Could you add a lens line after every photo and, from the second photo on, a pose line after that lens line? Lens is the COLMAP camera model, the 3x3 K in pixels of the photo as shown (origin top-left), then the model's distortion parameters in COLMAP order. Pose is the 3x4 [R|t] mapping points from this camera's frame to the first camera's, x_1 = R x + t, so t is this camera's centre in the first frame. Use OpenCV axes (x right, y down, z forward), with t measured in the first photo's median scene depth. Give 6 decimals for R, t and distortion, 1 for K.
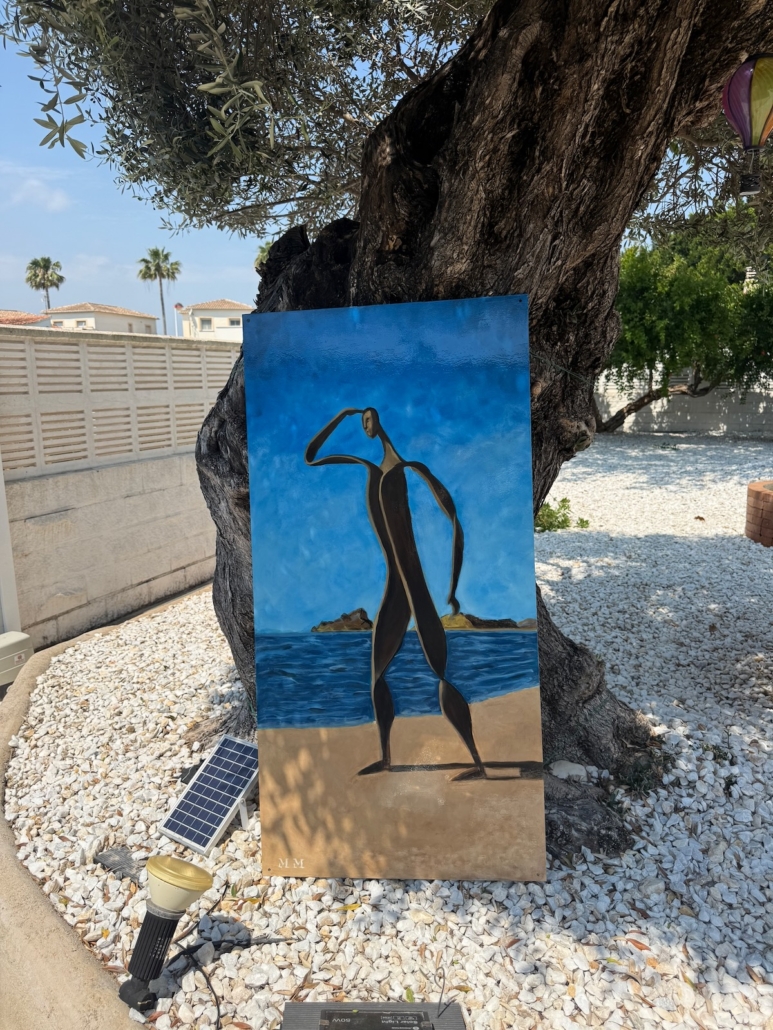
lens RADIAL K [[737.6, 0, 381.3], [0, 737.6, 516.5], [0, 0, 1]] dist [0.008714, -0.019681]
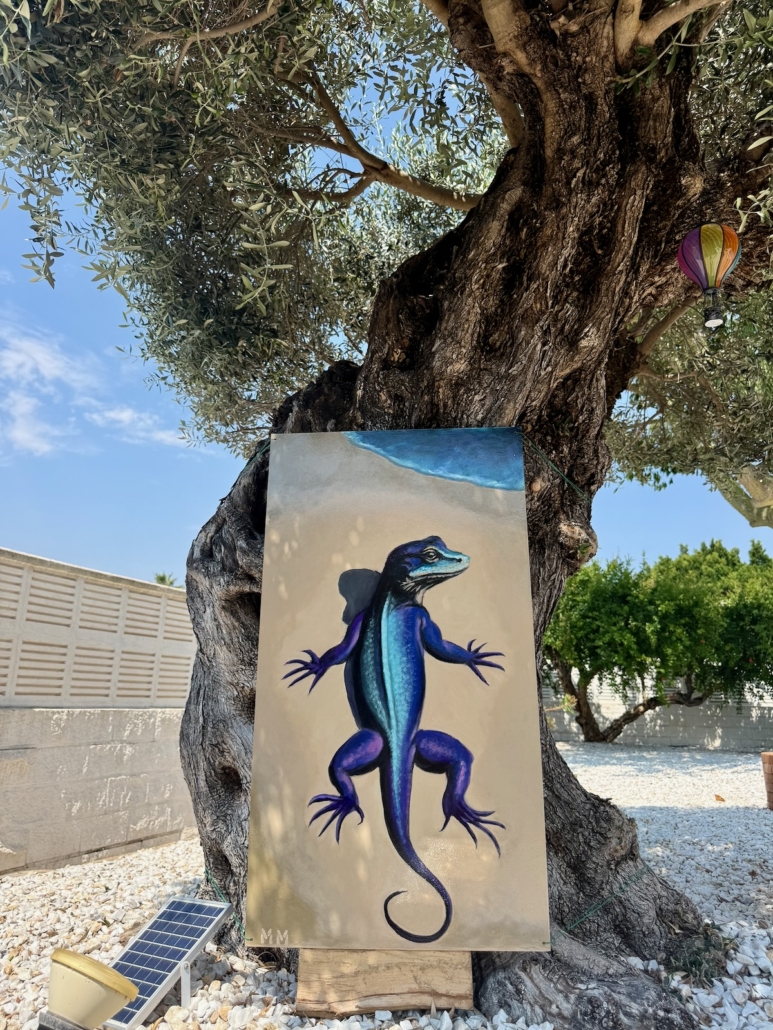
lens RADIAL K [[737.6, 0, 386.0], [0, 737.6, 515.2], [0, 0, 1]] dist [0.008714, -0.019681]
pose [[0.999351, 0.033794, 0.012449, -0.007135], [-0.025053, 0.900657, -0.433808, 0.319889], [-0.025872, 0.433215, 0.900919, 0.115447]]
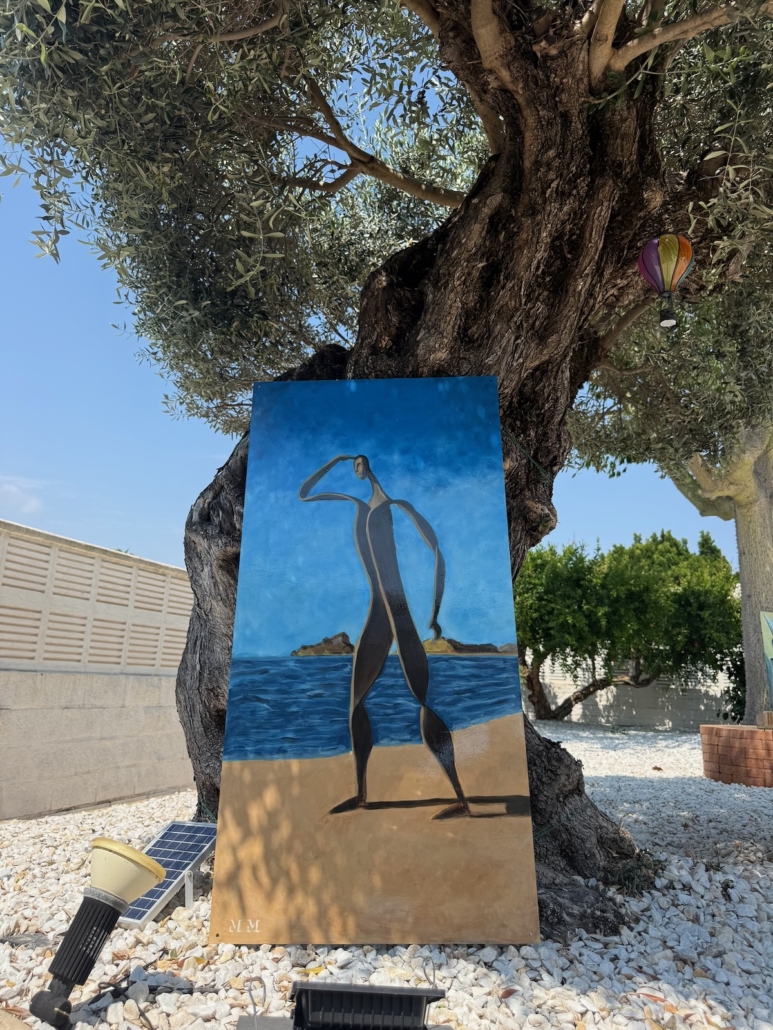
lens RADIAL K [[737.6, 0, 384.5], [0, 737.6, 517.6], [0, 0, 1]] dist [0.008714, -0.019681]
pose [[0.995958, 0.061696, 0.065280, -0.045961], [-0.029494, 0.911114, -0.411099, 0.387689], [-0.084841, 0.407512, 0.909250, 0.018844]]
